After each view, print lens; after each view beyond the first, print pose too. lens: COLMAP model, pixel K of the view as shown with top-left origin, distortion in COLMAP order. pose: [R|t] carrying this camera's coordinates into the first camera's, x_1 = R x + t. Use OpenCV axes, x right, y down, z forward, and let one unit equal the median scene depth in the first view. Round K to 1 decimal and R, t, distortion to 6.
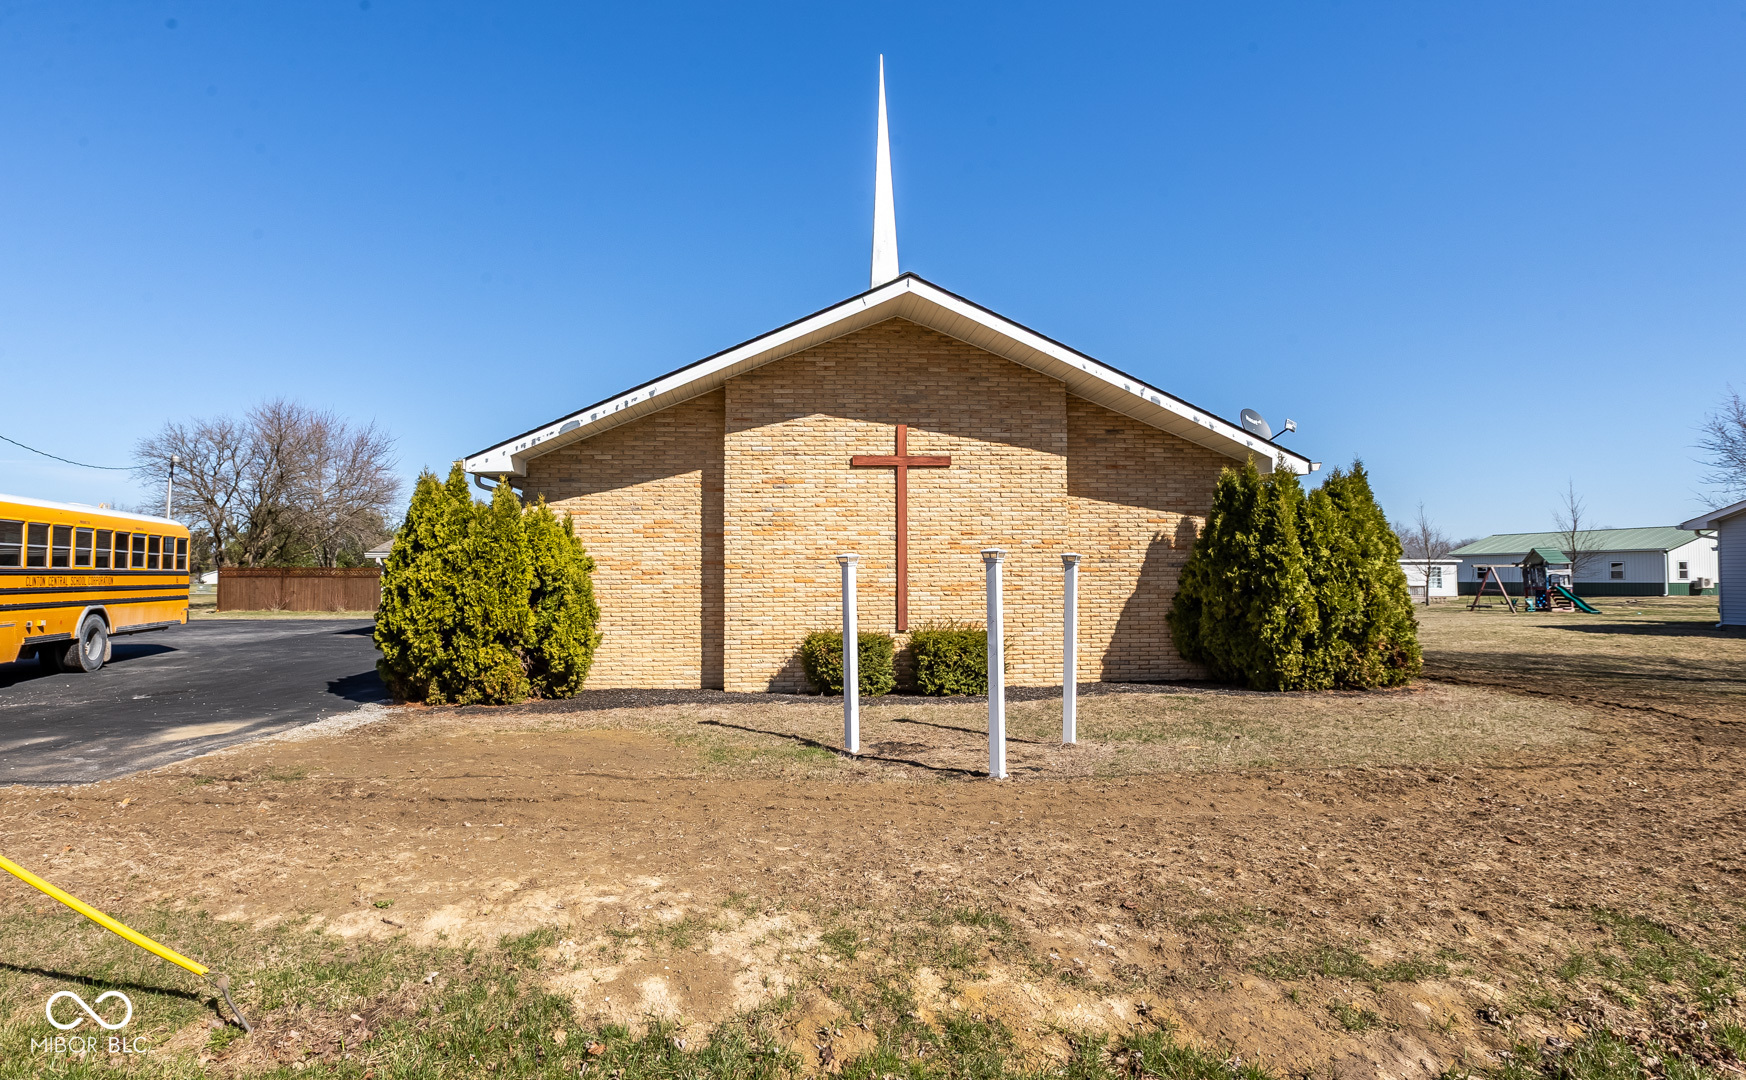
lens RADIAL K [[872.2, 0, 865.7], [0, 872.2, 544.9], [0, 0, 1]] dist [-0.000466, 0.001902]
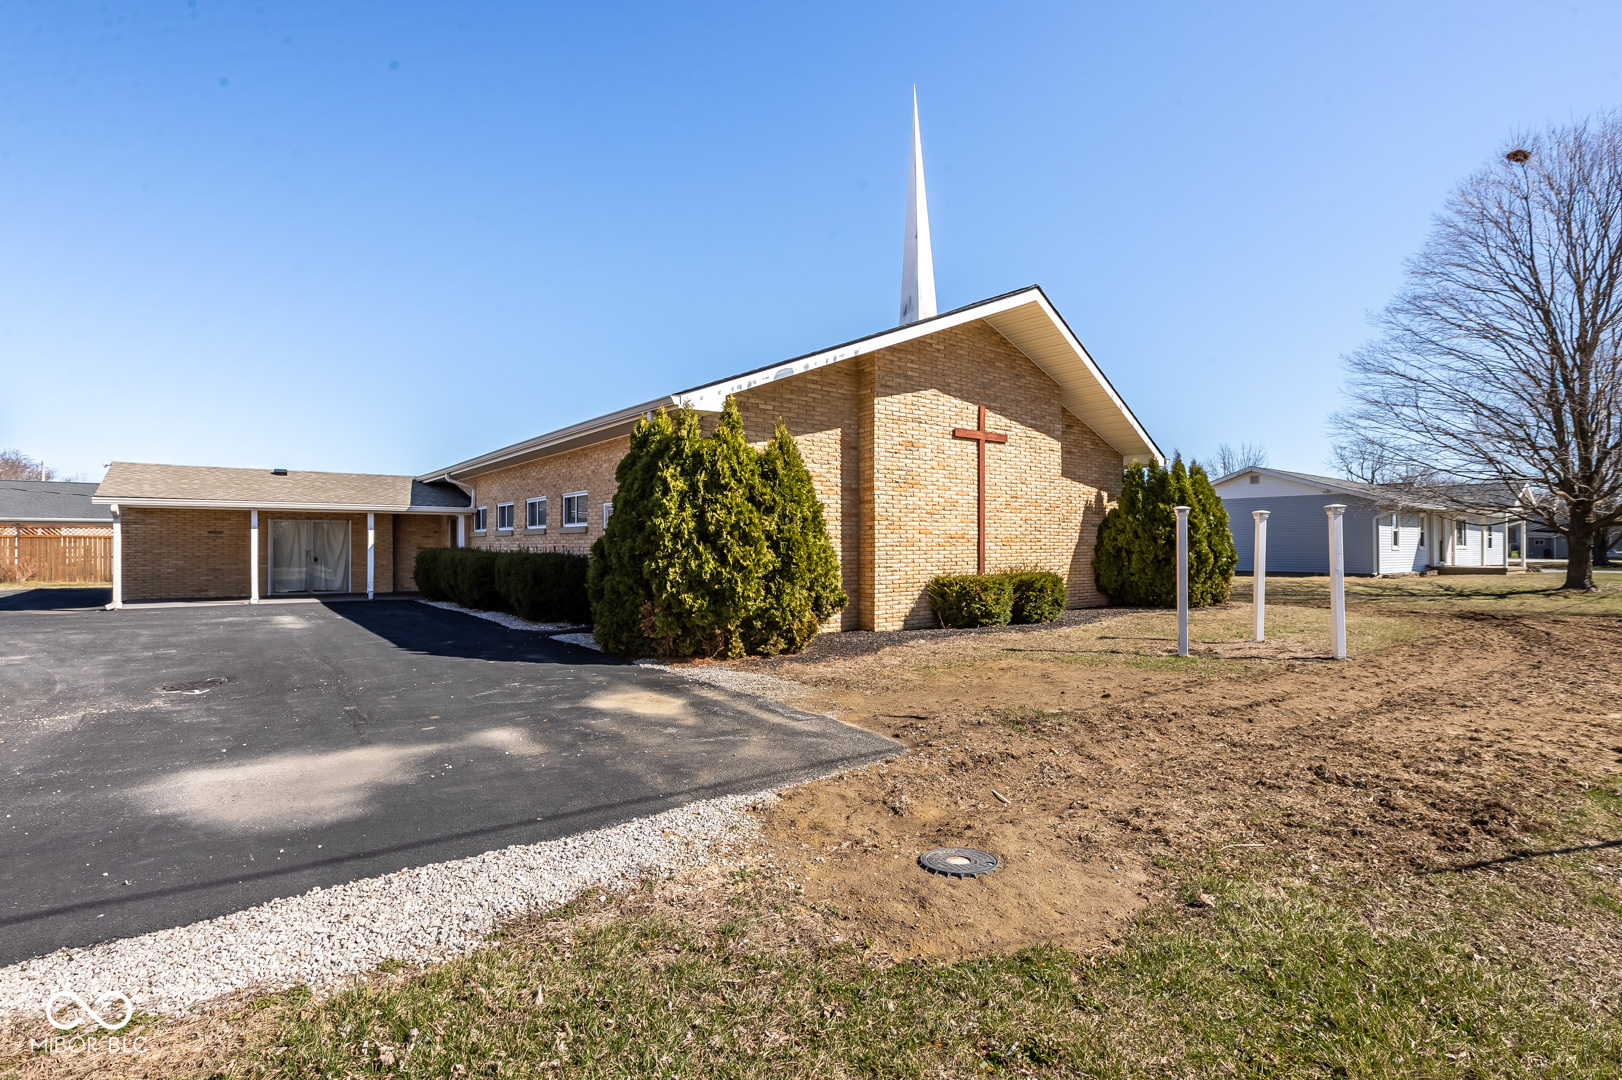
lens RADIAL K [[730.6, 0, 811.5], [0, 730.6, 538.4], [0, 0, 1]] dist [0.000391, 0.001509]
pose [[0.839639, 0.007369, 0.543094, -0.715517], [-0.020297, 0.999635, 0.017816, 0.034545], [-0.542765, -0.025983, 0.839483, 0.264011]]
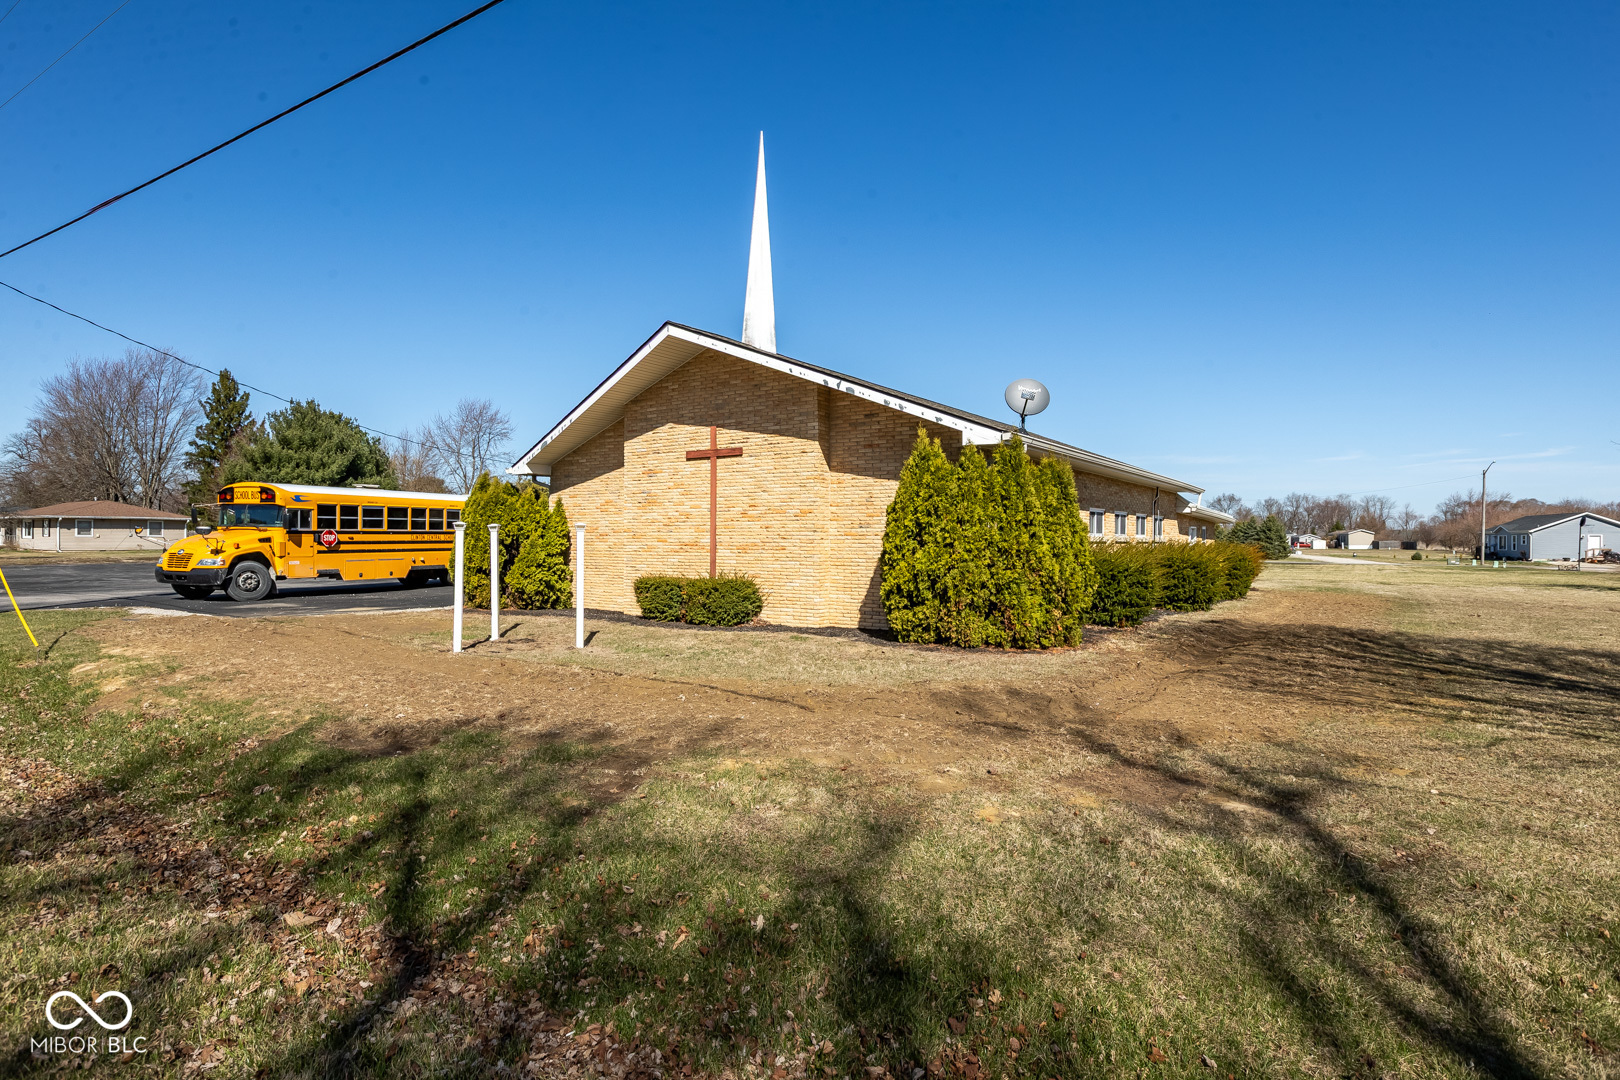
lens RADIAL K [[848.0, 0, 815.6], [0, 848.0, 533.1], [0, 0, 1]] dist [0.035748, 0.000309]
pose [[0.777419, 0.004331, -0.628968, 0.993442], [0.015291, 0.999551, 0.025783, -0.003521], [0.628797, -0.029662, 0.777004, 0.071441]]
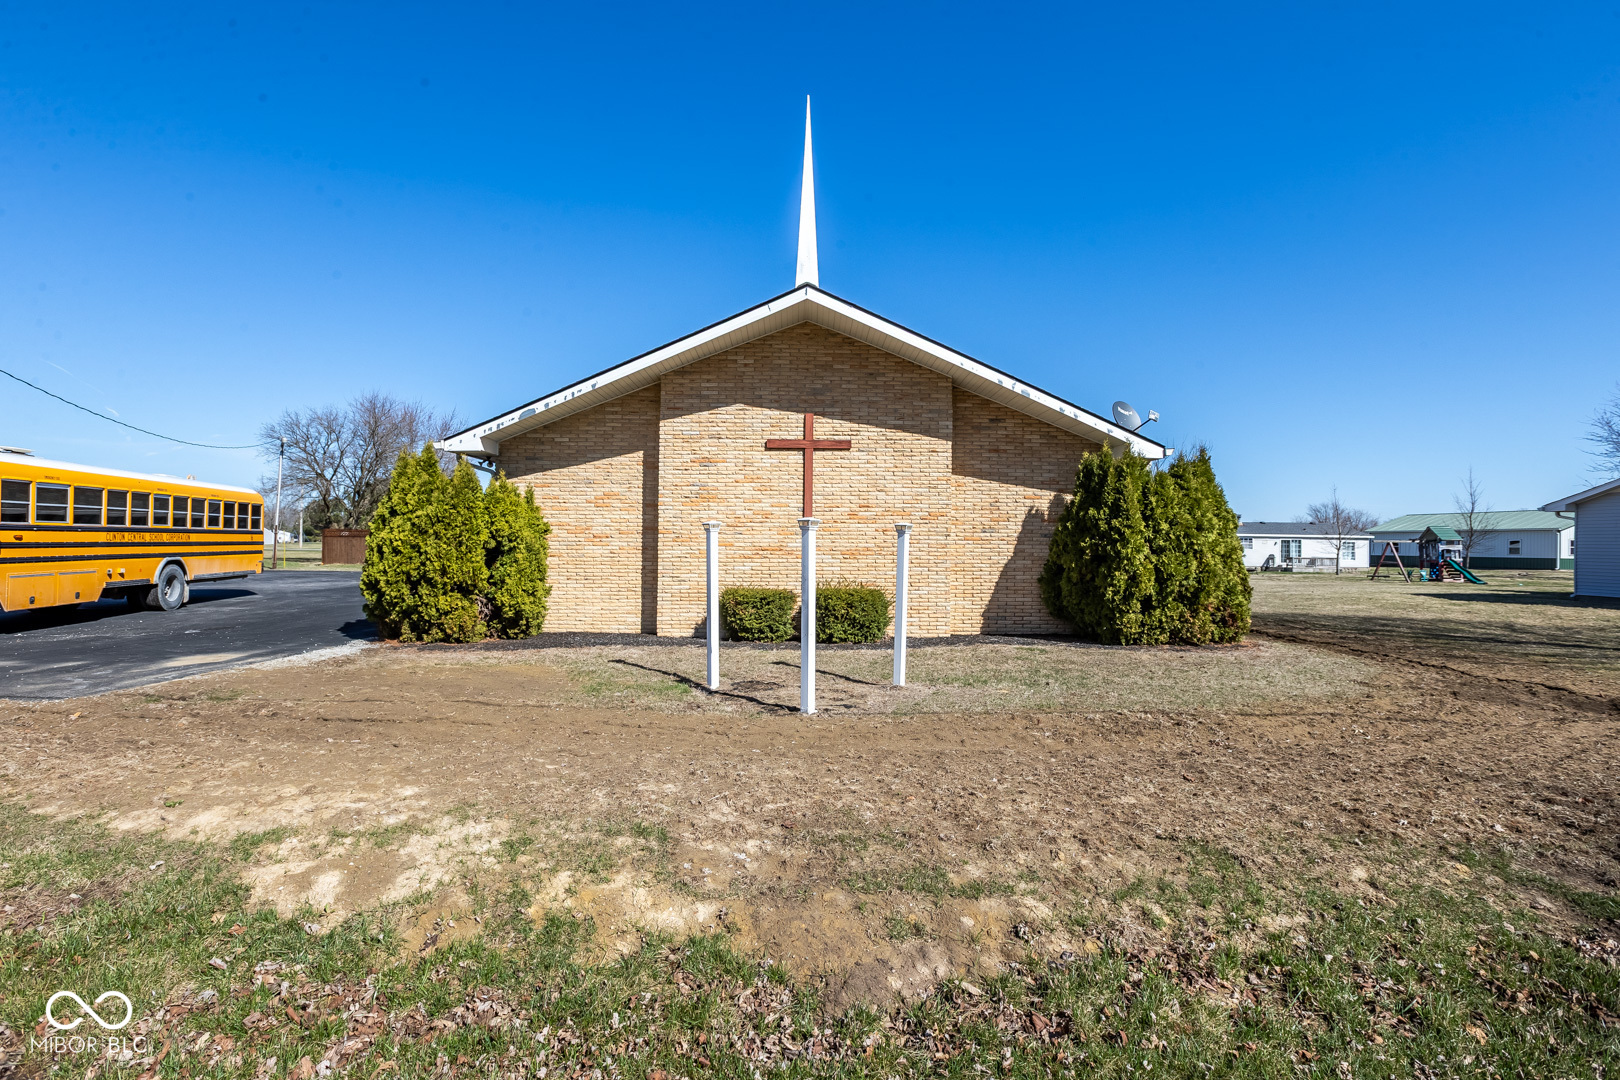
lens RADIAL K [[729.7, 0, 842.0], [0, 729.7, 533.9], [0, 0, 1]] dist [0.000391, 0.001509]
pose [[0.998744, 0.012798, -0.048437, 0.134969], [-0.011677, 0.999659, 0.023372, 0.001425], [0.048720, -0.022777, 0.998553, 0.014307]]
